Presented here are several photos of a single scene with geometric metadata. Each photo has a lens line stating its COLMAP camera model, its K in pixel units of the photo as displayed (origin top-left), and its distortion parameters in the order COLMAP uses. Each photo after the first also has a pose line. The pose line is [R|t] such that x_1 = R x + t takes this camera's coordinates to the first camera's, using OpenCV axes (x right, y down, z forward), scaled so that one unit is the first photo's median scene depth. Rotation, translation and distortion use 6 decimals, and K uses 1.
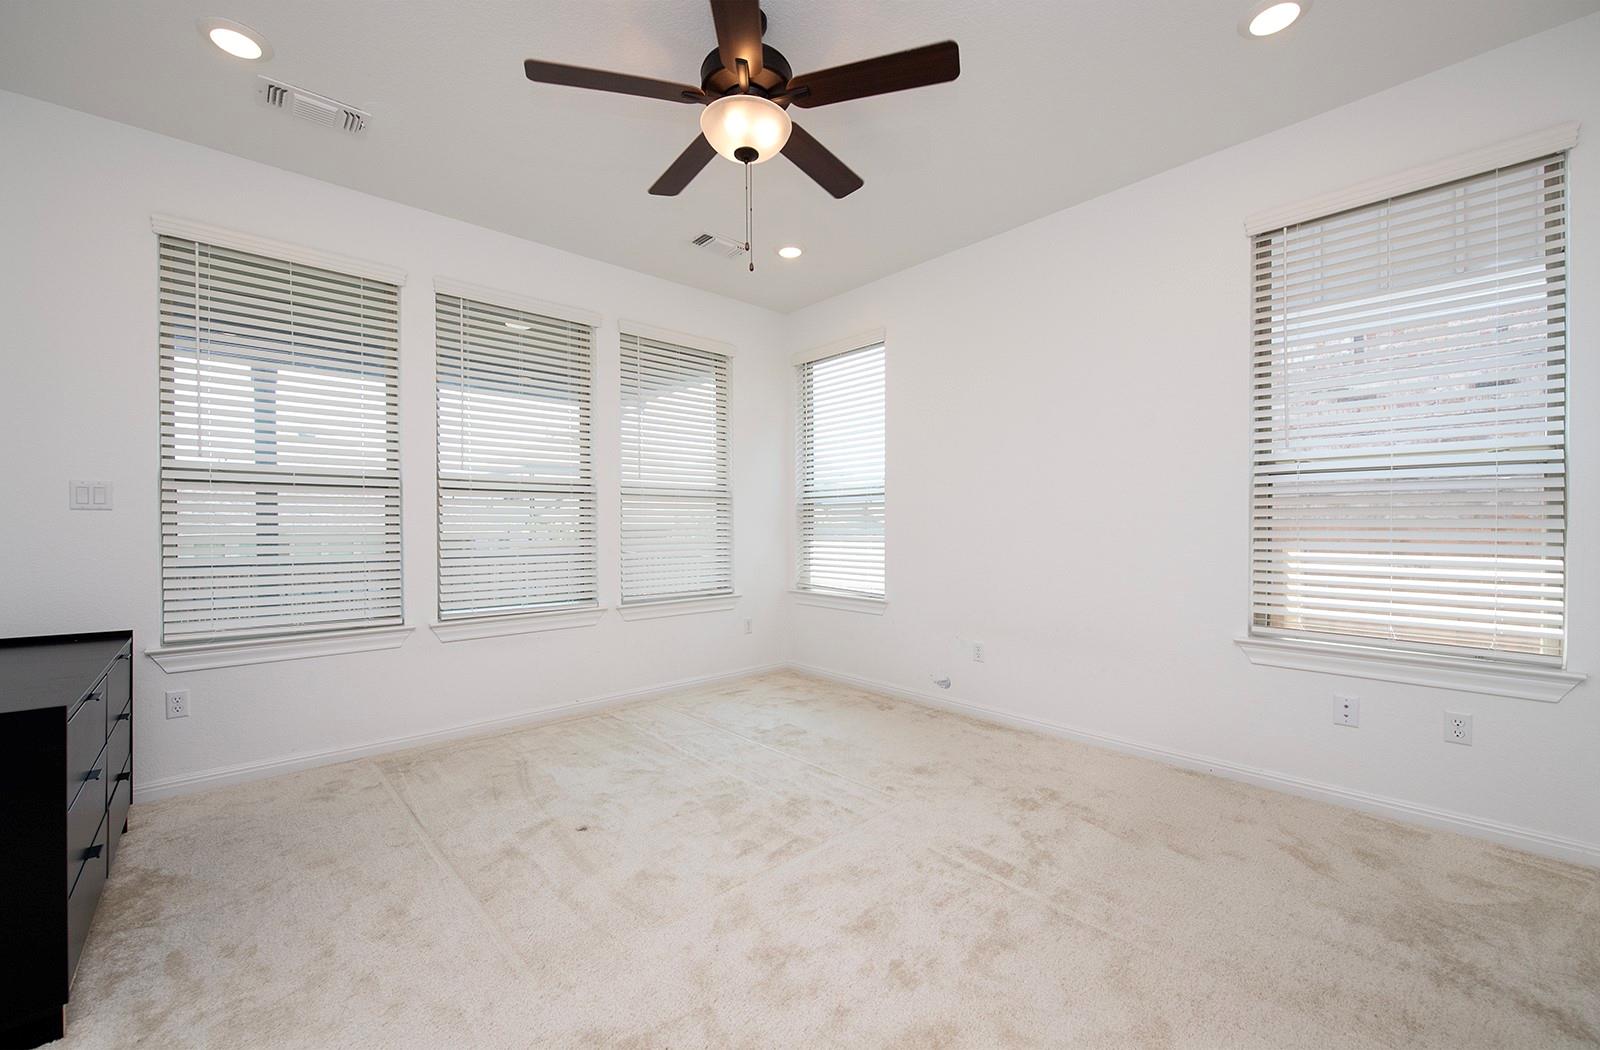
lens RADIAL K [[638.7, 0, 785.9], [0, 638.7, 512.1], [0, 0, 1]] dist [0.000526, -0.000444]
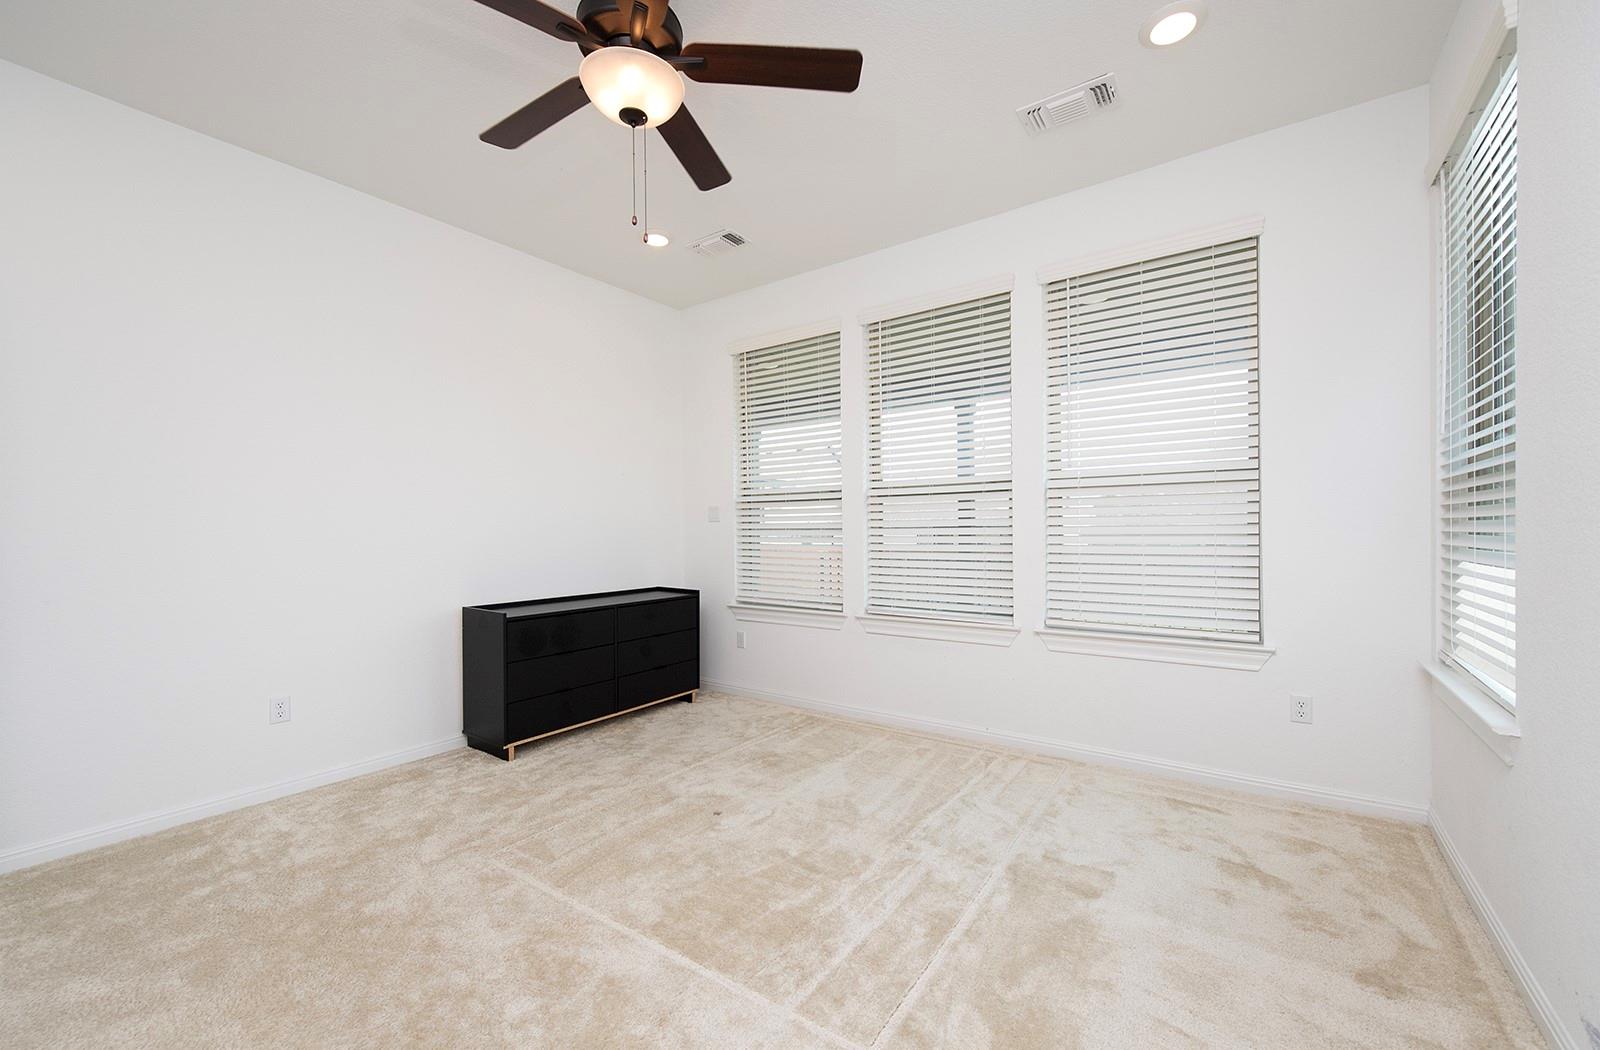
lens RADIAL K [[638.7, 0, 785.9], [0, 638.7, 512.1], [0, 0, 1]] dist [0.000526, -0.000444]
pose [[0.203549, -0.021167, -0.978836, 0.519973], [0.033653, 0.999327, -0.014612, 0.001751], [0.978486, -0.029967, 0.204124, 0.602934]]
